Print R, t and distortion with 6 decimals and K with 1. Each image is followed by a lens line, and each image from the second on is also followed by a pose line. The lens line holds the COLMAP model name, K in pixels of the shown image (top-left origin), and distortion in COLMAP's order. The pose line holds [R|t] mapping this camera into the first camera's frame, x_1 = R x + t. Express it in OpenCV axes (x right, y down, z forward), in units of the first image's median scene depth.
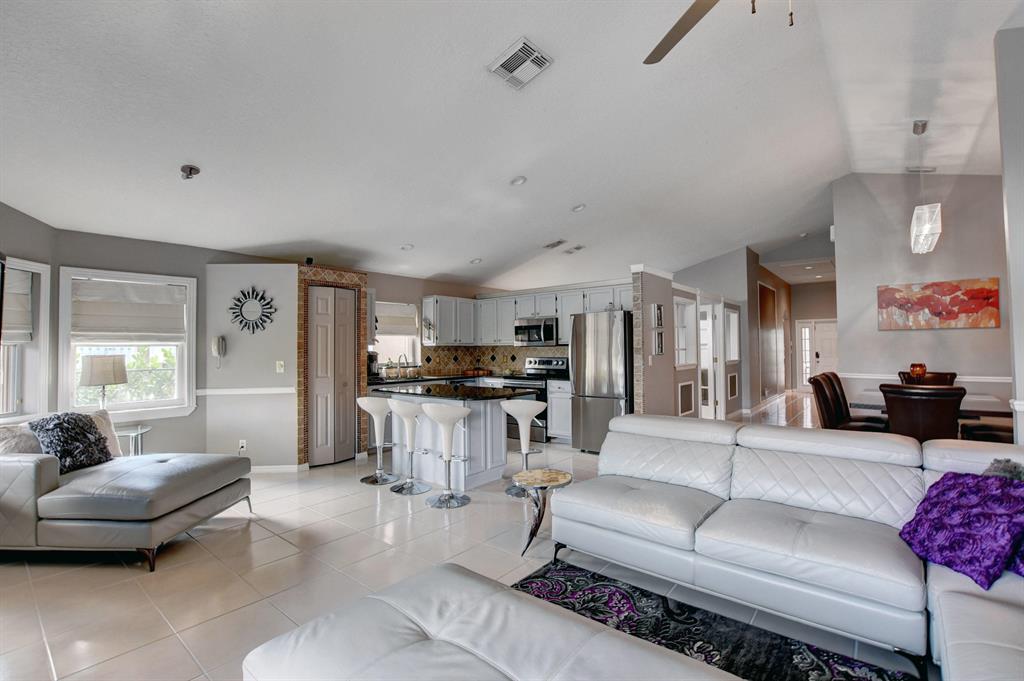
lens RADIAL K [[462.2, 0, 505.7], [0, 462.2, 335.3], [0, 0, 1]] dist [-0.035888, 0.001918]
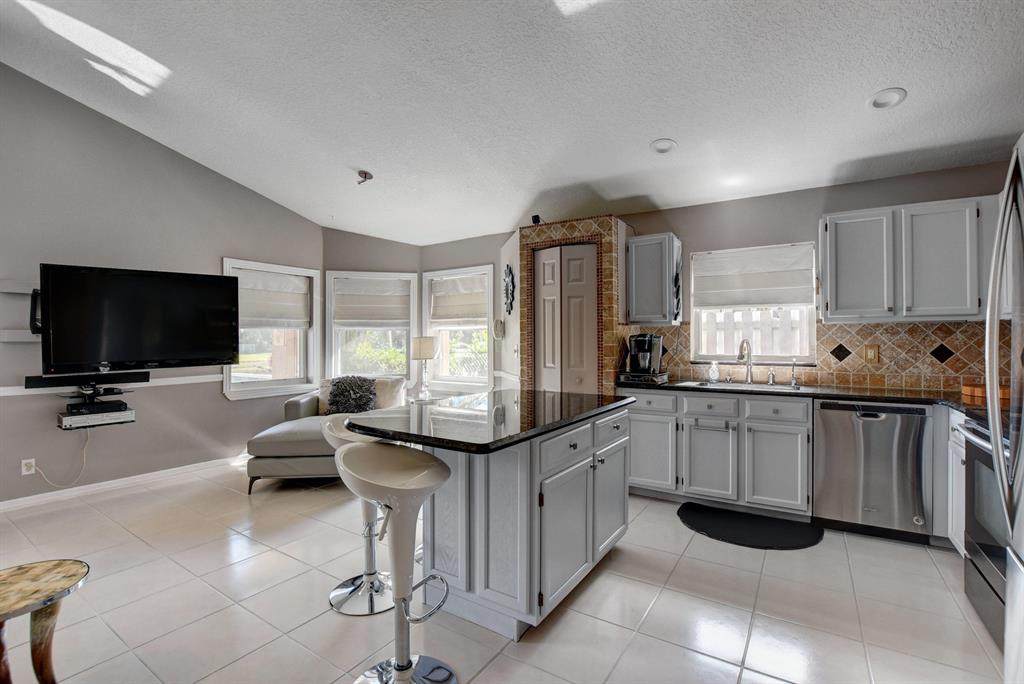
lens RADIAL K [[457.6, 0, 516.9], [0, 457.6, 336.8], [0, 0, 1]] dist [-0.032136, 0.002011]
pose [[0.125754, 0.002177, -0.992059, 0.337401], [0.027353, 0.999610, 0.005661, 0.033767], [0.991684, -0.027848, 0.125646, 0.828741]]
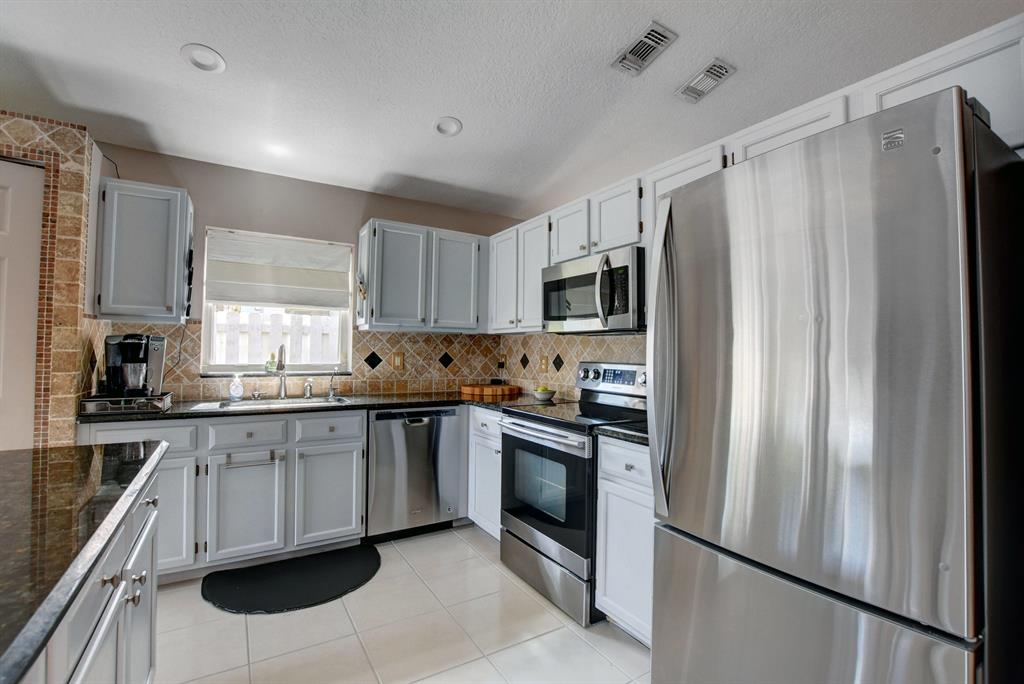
lens RADIAL K [[457.6, 0, 513.8], [0, 457.6, 337.6], [0, 0, 1]] dist [-0.032136, 0.002011]
pose [[0.949205, 0.014544, -0.314322, 0.158511], [-0.014267, 0.999893, 0.003180, 0.035239], [0.314334, 0.001466, 0.949311, 0.811797]]
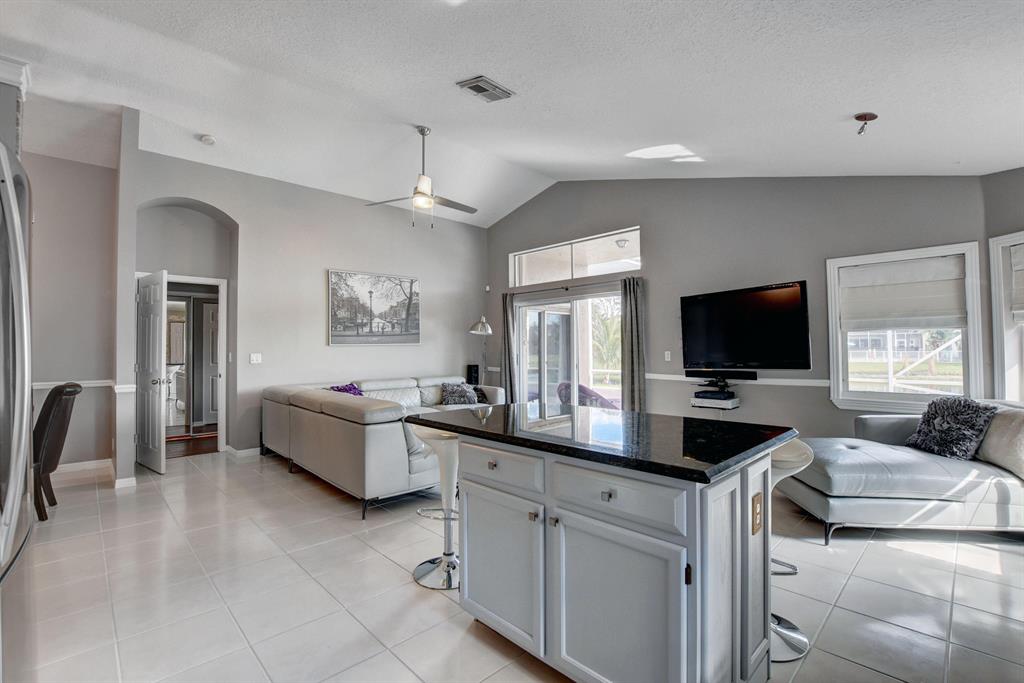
lens RADIAL K [[462.2, 0, 516.1], [0, 462.2, 338.2], [0, 0, 1]] dist [-0.035888, 0.001918]
pose [[-0.995112, 0.018643, 0.096982, -0.087306], [0.013548, 0.998506, -0.052934, 0.053725], [-0.097824, -0.051362, -0.993878, 1.267659]]
